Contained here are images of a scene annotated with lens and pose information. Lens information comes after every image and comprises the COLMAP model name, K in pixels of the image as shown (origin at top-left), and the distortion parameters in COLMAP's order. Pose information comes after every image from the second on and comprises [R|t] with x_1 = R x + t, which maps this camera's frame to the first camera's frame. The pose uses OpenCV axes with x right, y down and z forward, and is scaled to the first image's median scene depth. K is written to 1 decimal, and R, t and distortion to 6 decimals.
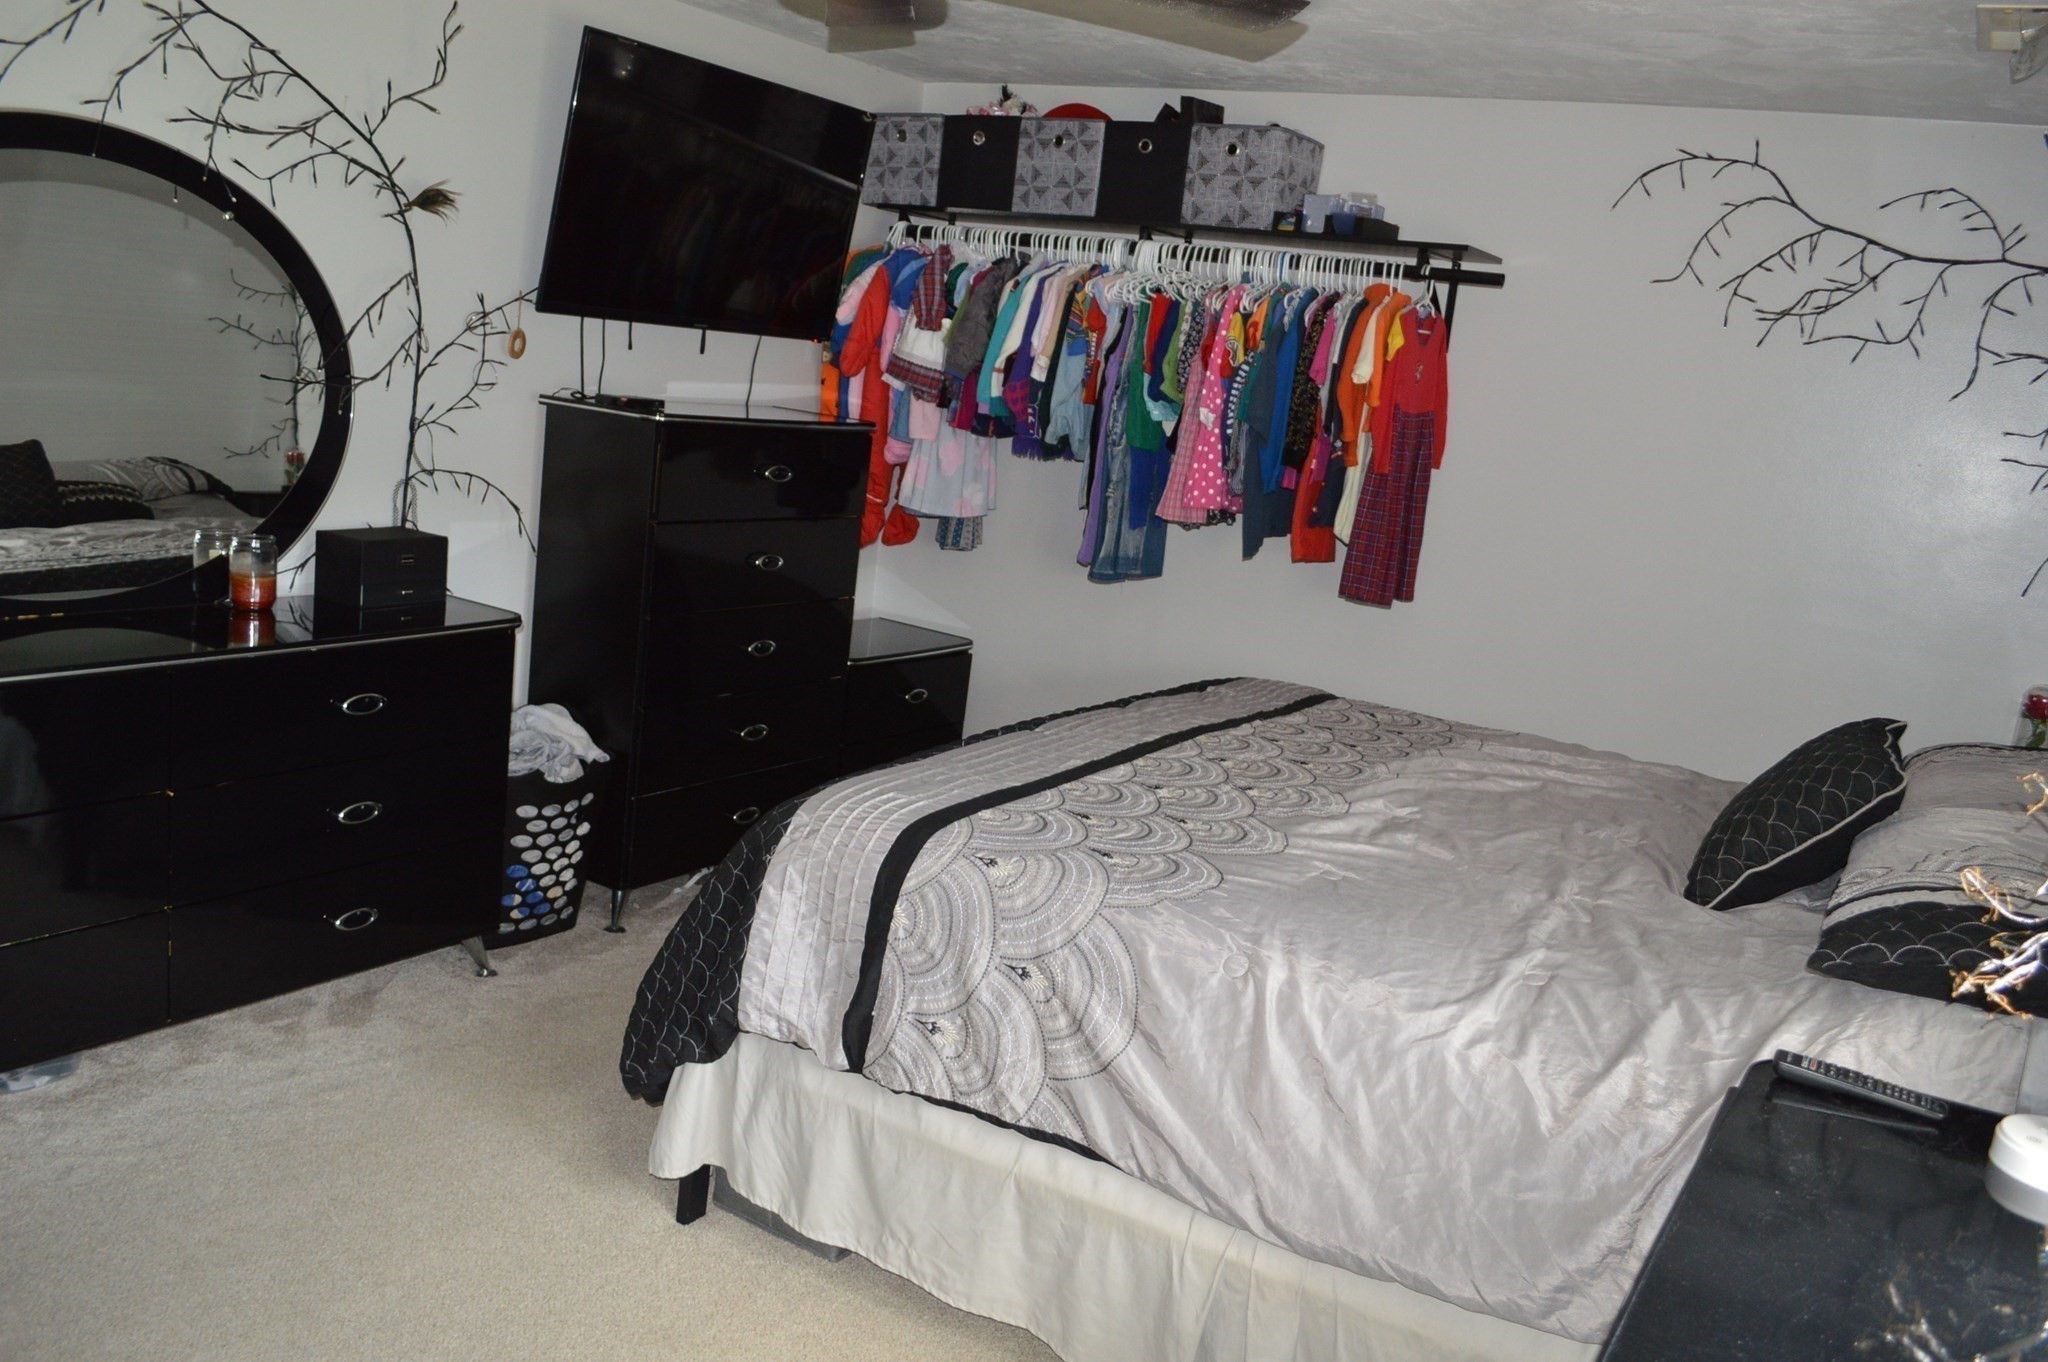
lens RADIAL K [[1625.9, 0, 1021.8], [0, 1625.9, 679.2], [0, 0, 1]] dist [-0.082979, 0.012123]
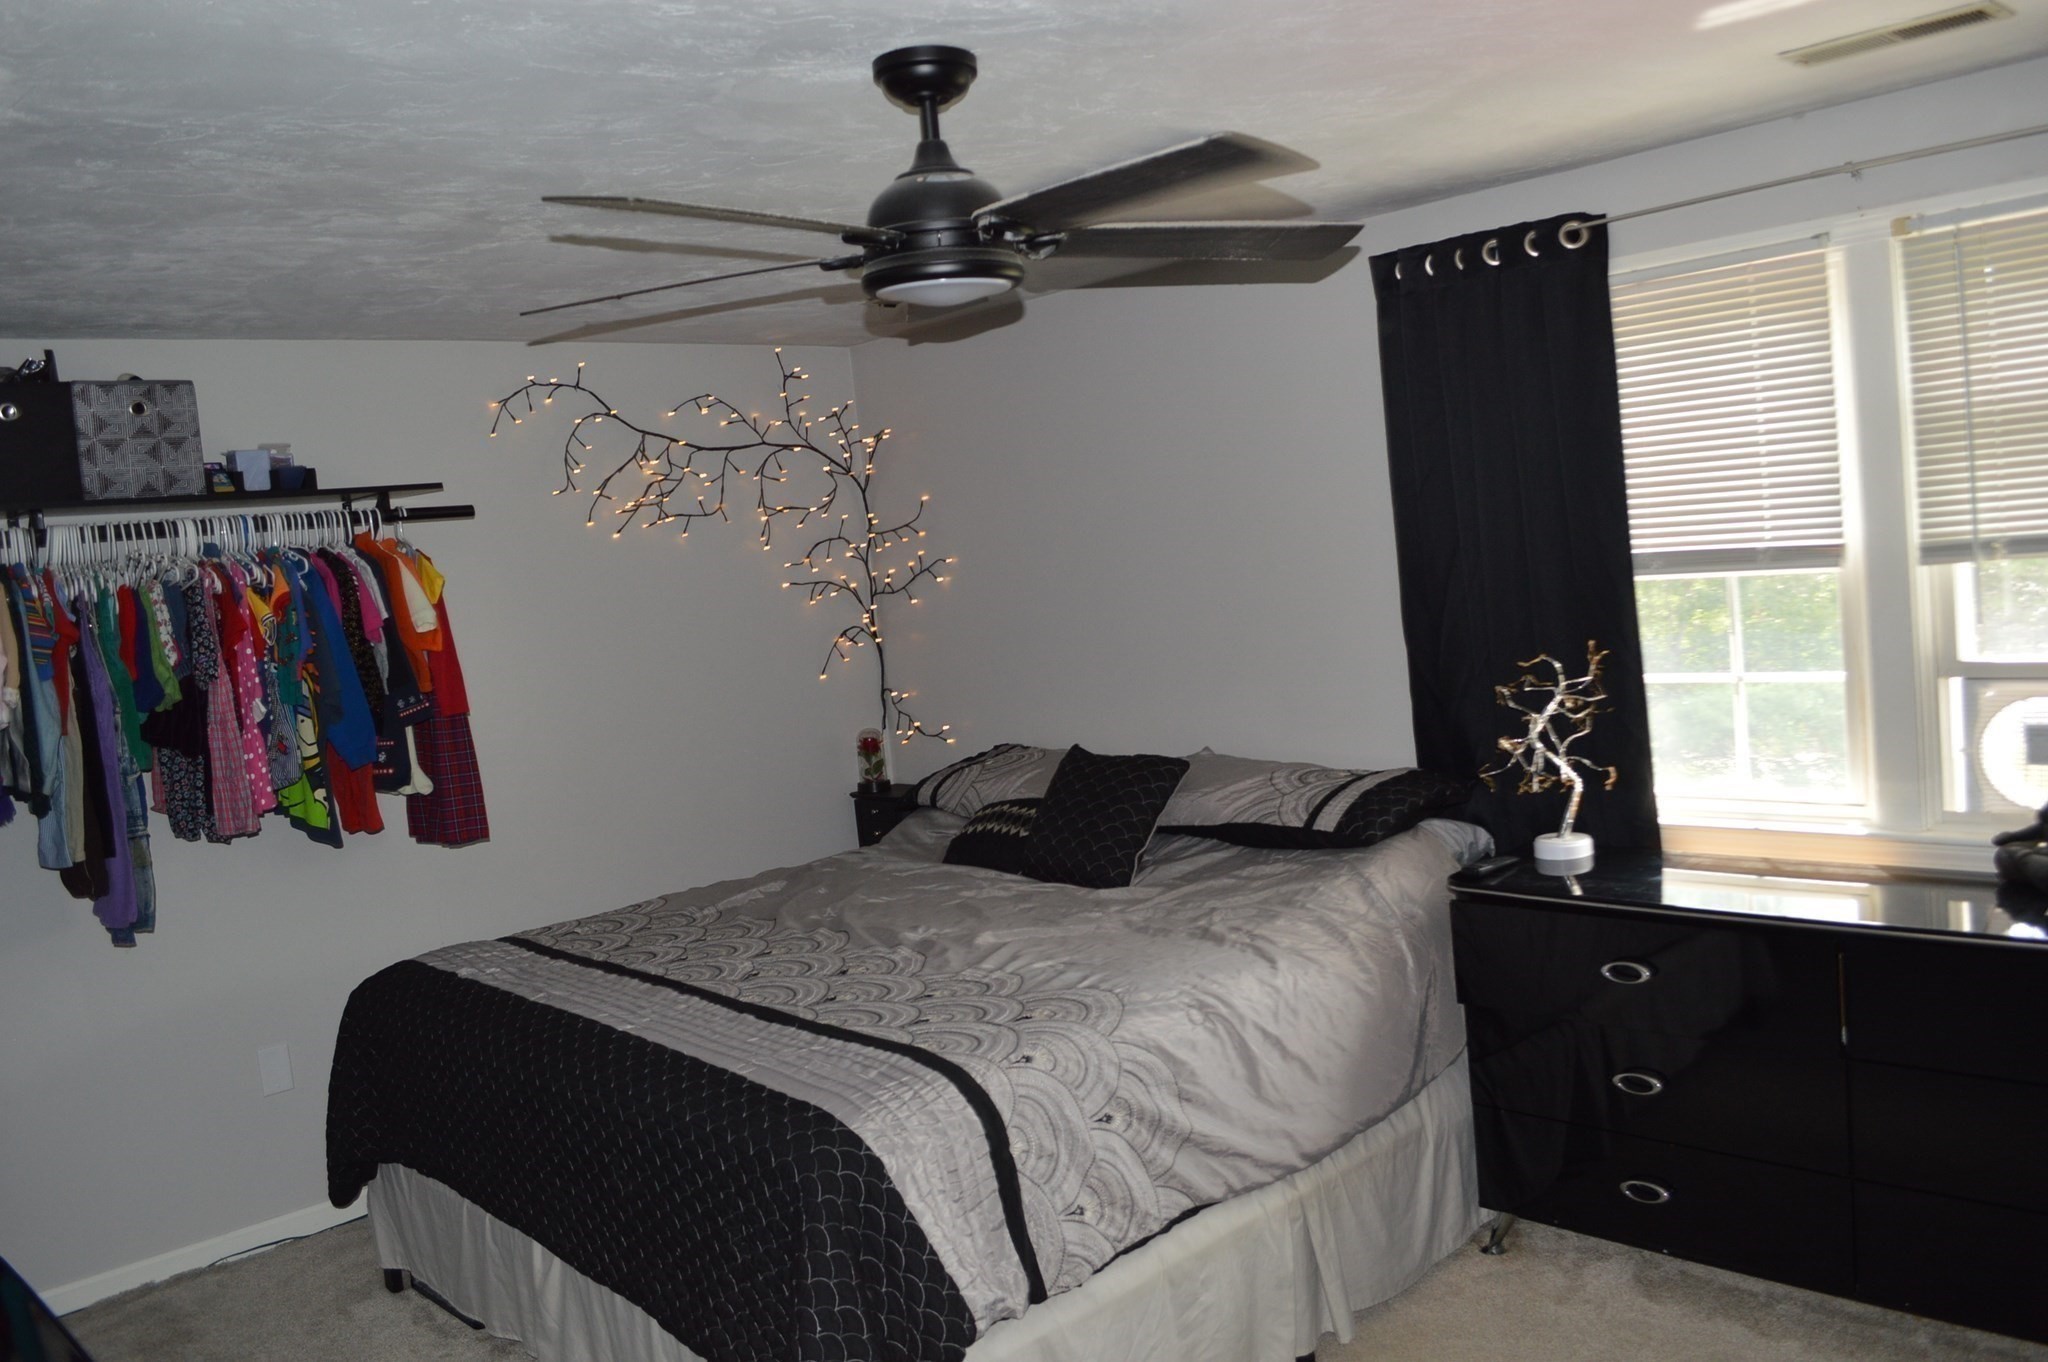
lens RADIAL K [[1625.9, 0, 1022.1], [0, 1625.9, 684.6], [0, 0, 1]] dist [-0.082979, 0.012123]
pose [[0.259478, -0.219850, 0.940392, -0.584569], [0.306396, 0.942178, 0.135725, -0.162526], [-0.915856, 0.252915, 0.311835, 0.345340]]
